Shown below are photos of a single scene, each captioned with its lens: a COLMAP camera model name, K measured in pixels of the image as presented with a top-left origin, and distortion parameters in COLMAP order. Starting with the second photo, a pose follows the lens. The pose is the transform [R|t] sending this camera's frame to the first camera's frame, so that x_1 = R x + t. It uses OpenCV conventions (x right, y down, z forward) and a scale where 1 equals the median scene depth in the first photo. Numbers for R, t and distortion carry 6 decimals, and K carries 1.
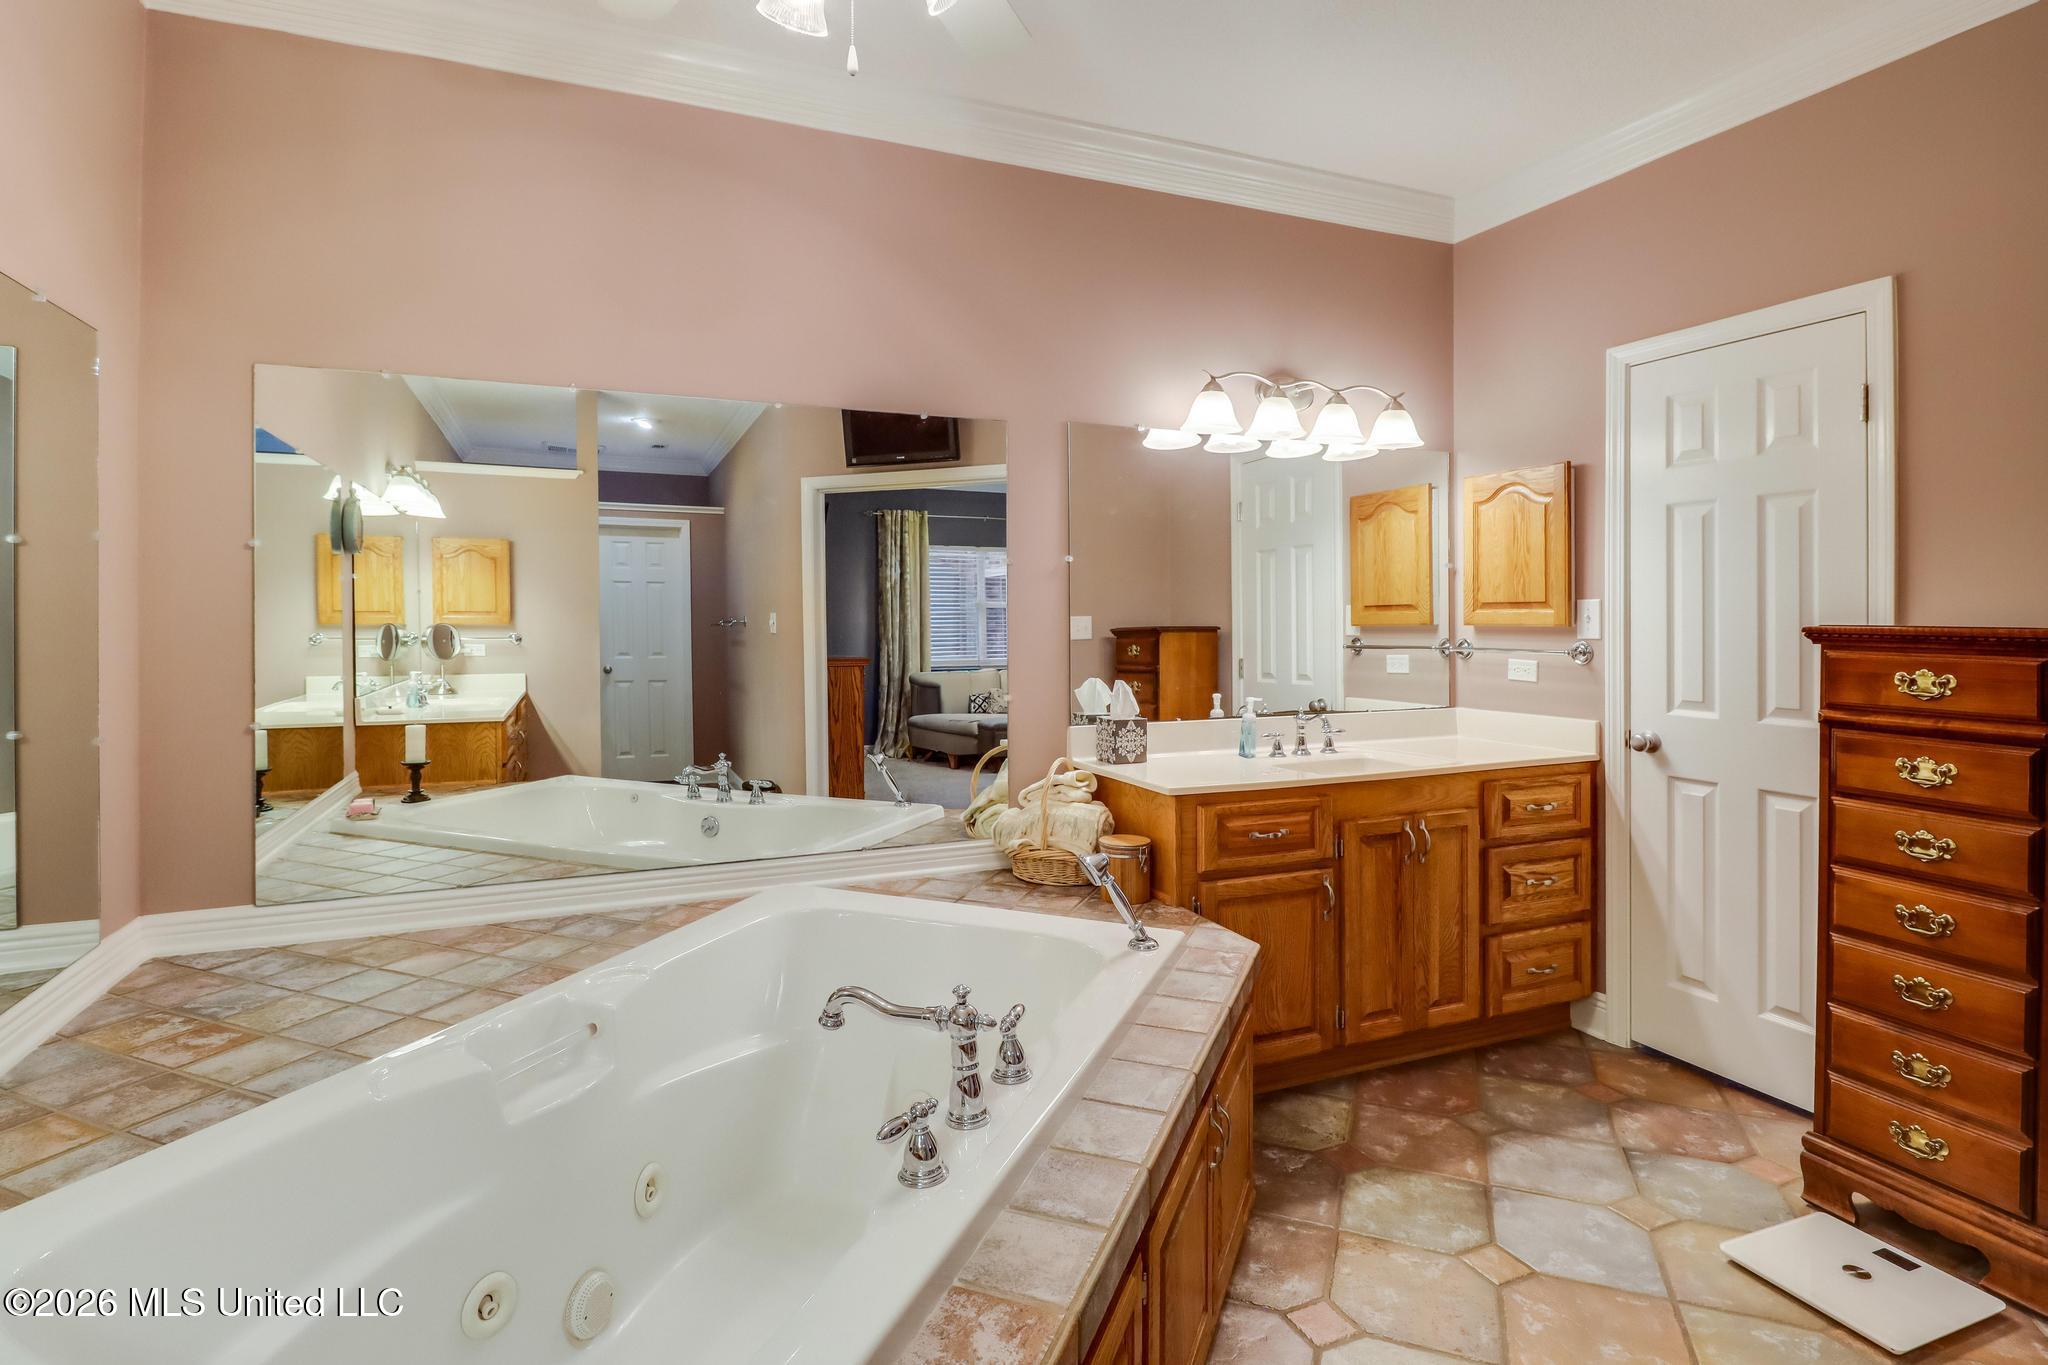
lens RADIAL K [[1044.1, 0, 1022.9], [0, 1044.1, 612.7], [0, 0, 1]] dist [-0.010828, -0.000143]
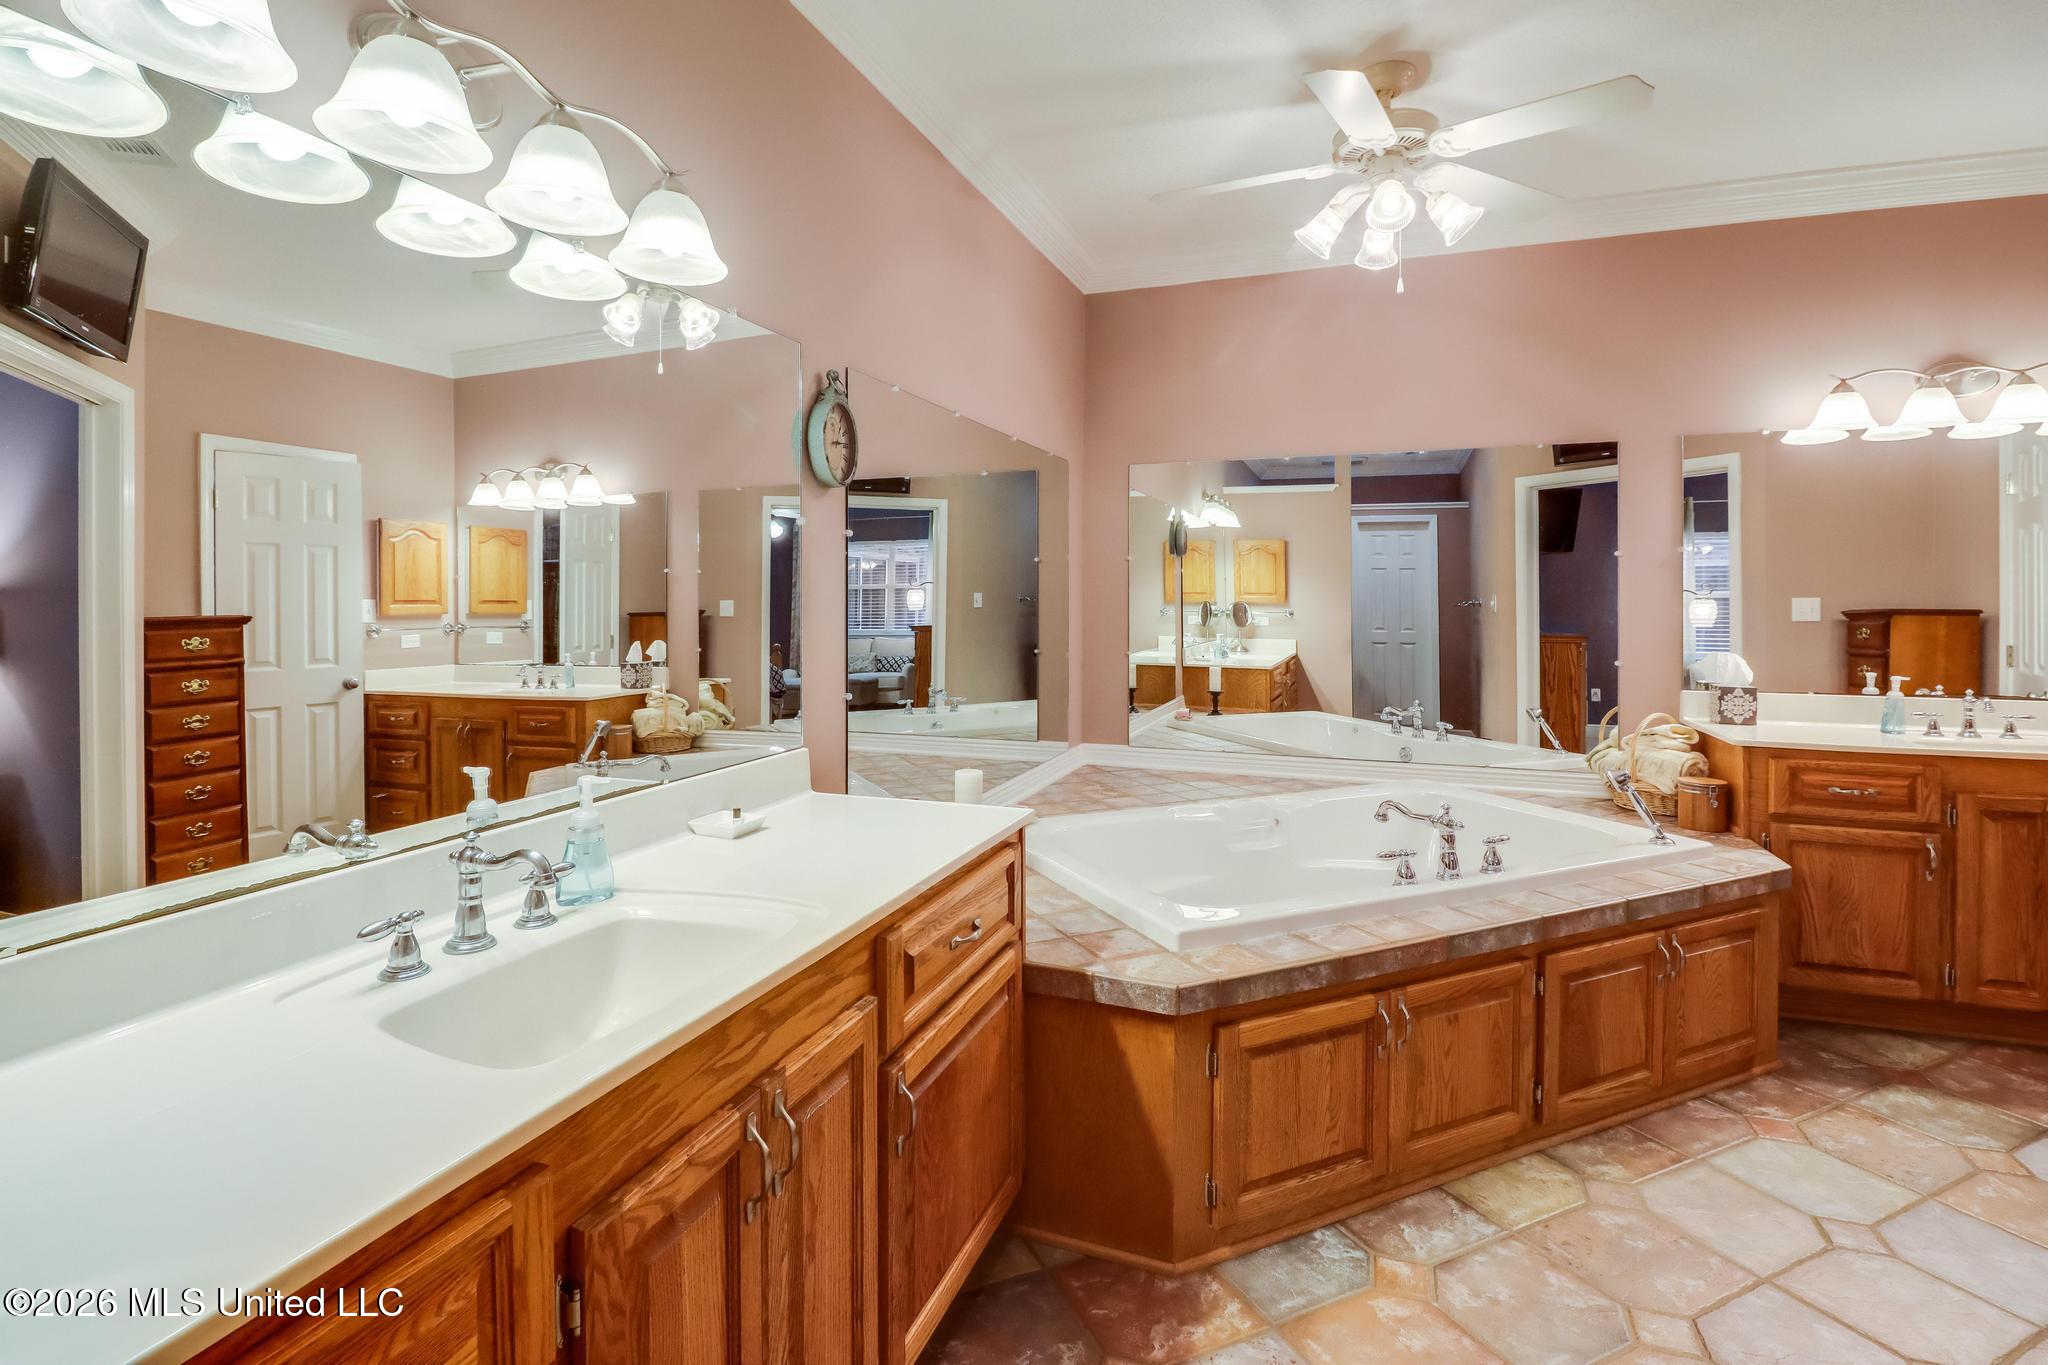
lens RADIAL K [[965.5, 0, 1024.6], [0, 965.5, 598.2], [0, 0, 1]] dist [0.000040, -0.000061]
pose [[0.733069, 0.004730, -0.680138, 0.191031], [-0.001280, 0.999984, 0.005576, -0.001668], [0.680153, -0.003217, 0.733063, -0.252840]]
